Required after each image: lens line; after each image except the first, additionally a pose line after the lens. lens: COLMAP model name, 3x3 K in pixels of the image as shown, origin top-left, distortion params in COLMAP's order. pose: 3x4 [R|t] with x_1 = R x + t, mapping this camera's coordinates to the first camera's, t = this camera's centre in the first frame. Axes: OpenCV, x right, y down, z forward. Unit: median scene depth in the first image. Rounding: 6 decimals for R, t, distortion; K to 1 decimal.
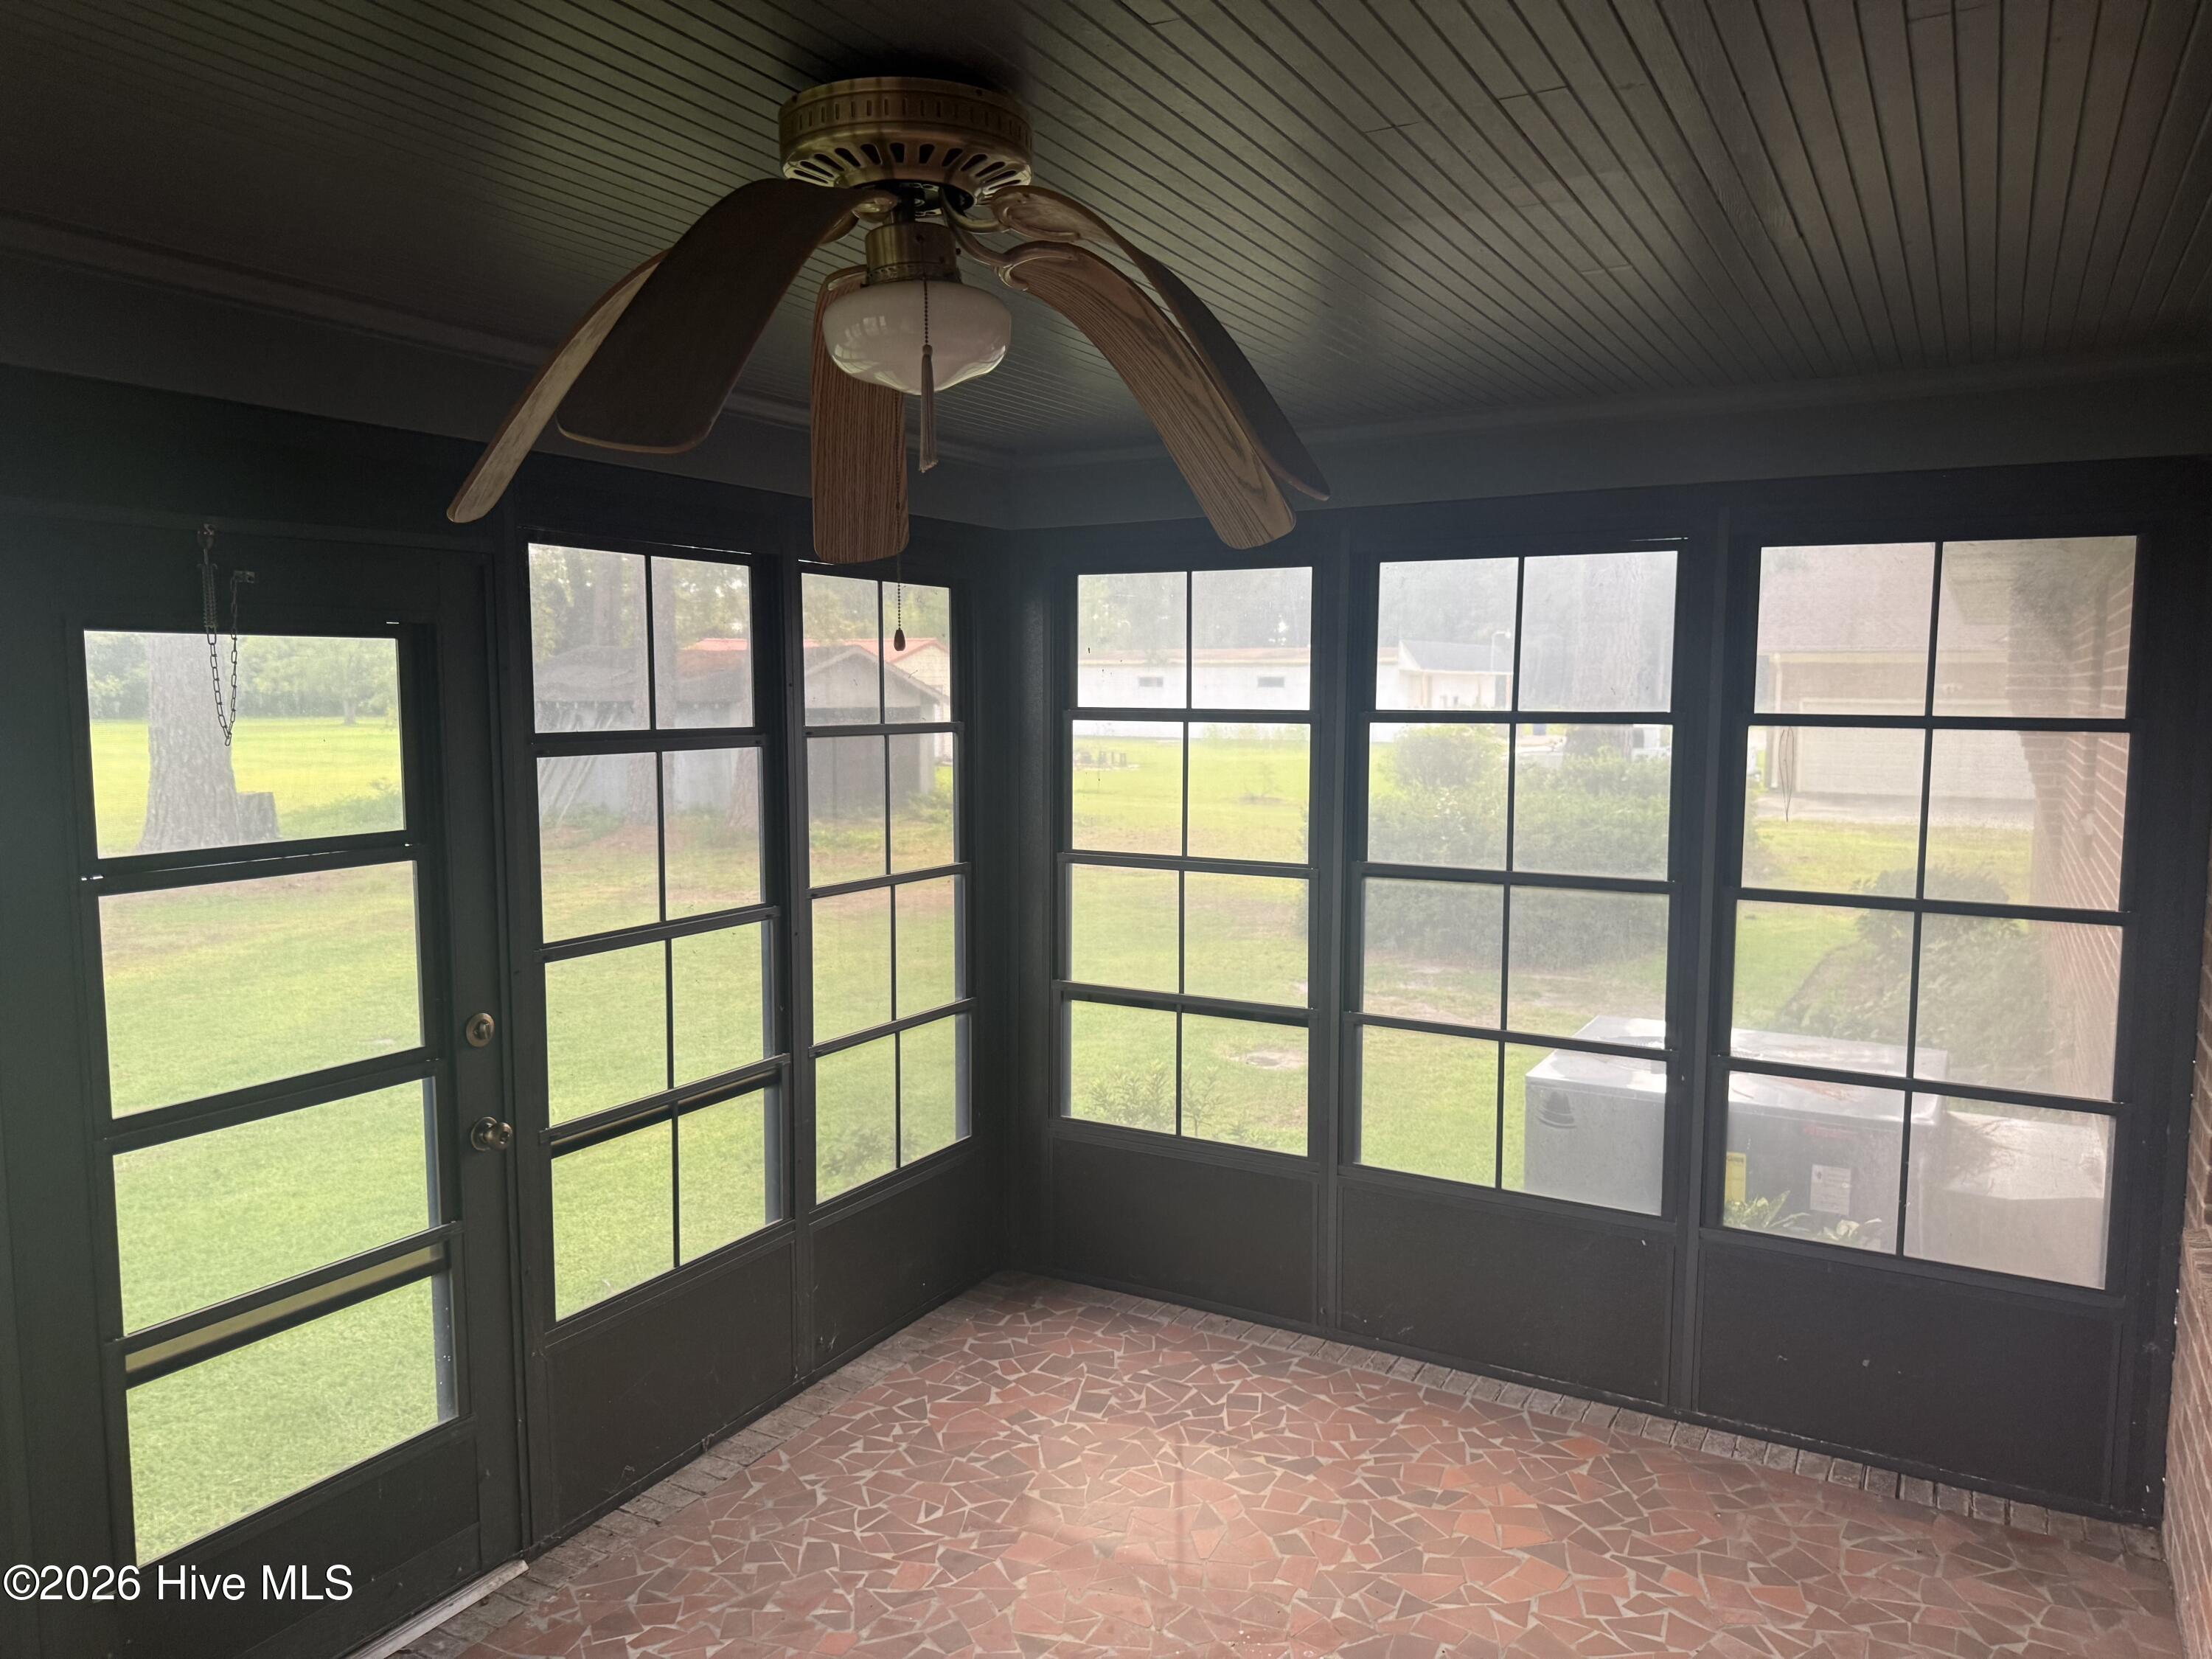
lens RADIAL K [[1534.4, 0, 1106.0], [0, 1534.4, 829.5], [0, 0, 1]] dist [0.045105, -0.067537]
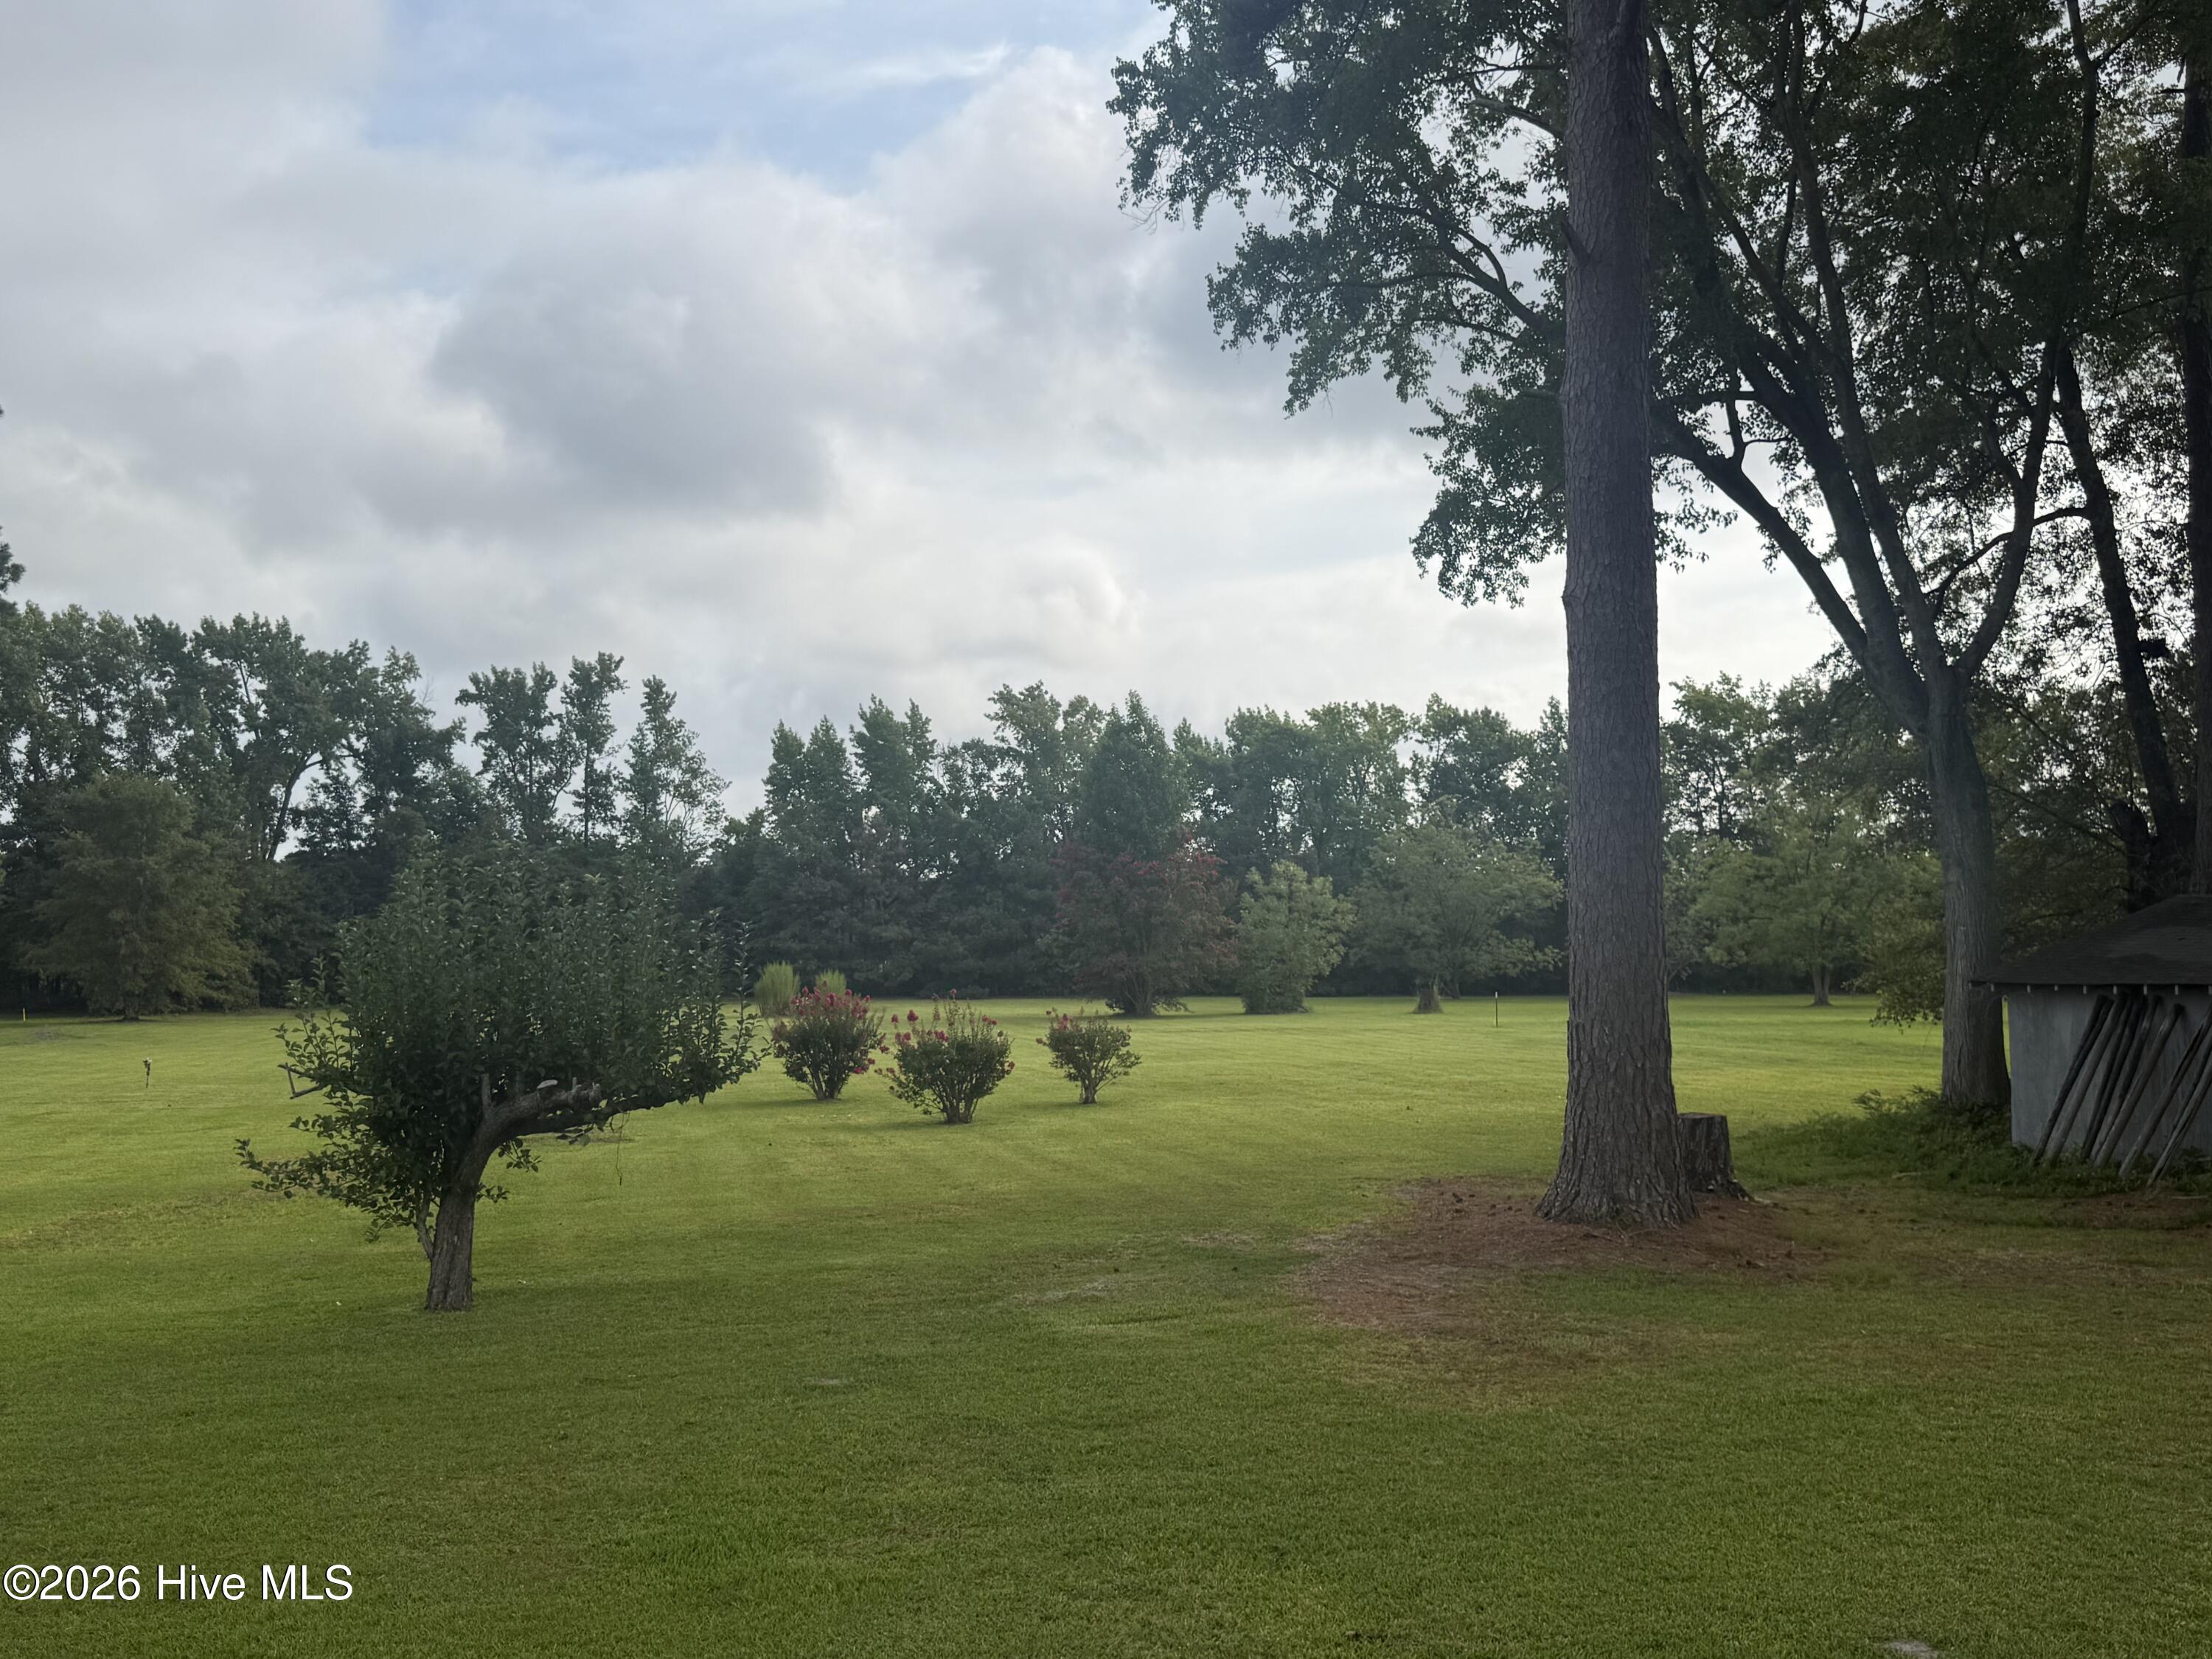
lens RADIAL K [[2078.7, 0, 1106.0], [0, 2078.7, 829.5], [0, 0, 1]] dist [0.160368, -0.301539]
pose [[0.711097, -0.048261, -0.701435, -0.064803], [-0.057832, 0.990246, -0.126760, -0.015124], [0.700711, 0.130704, 0.701370, 0.119900]]
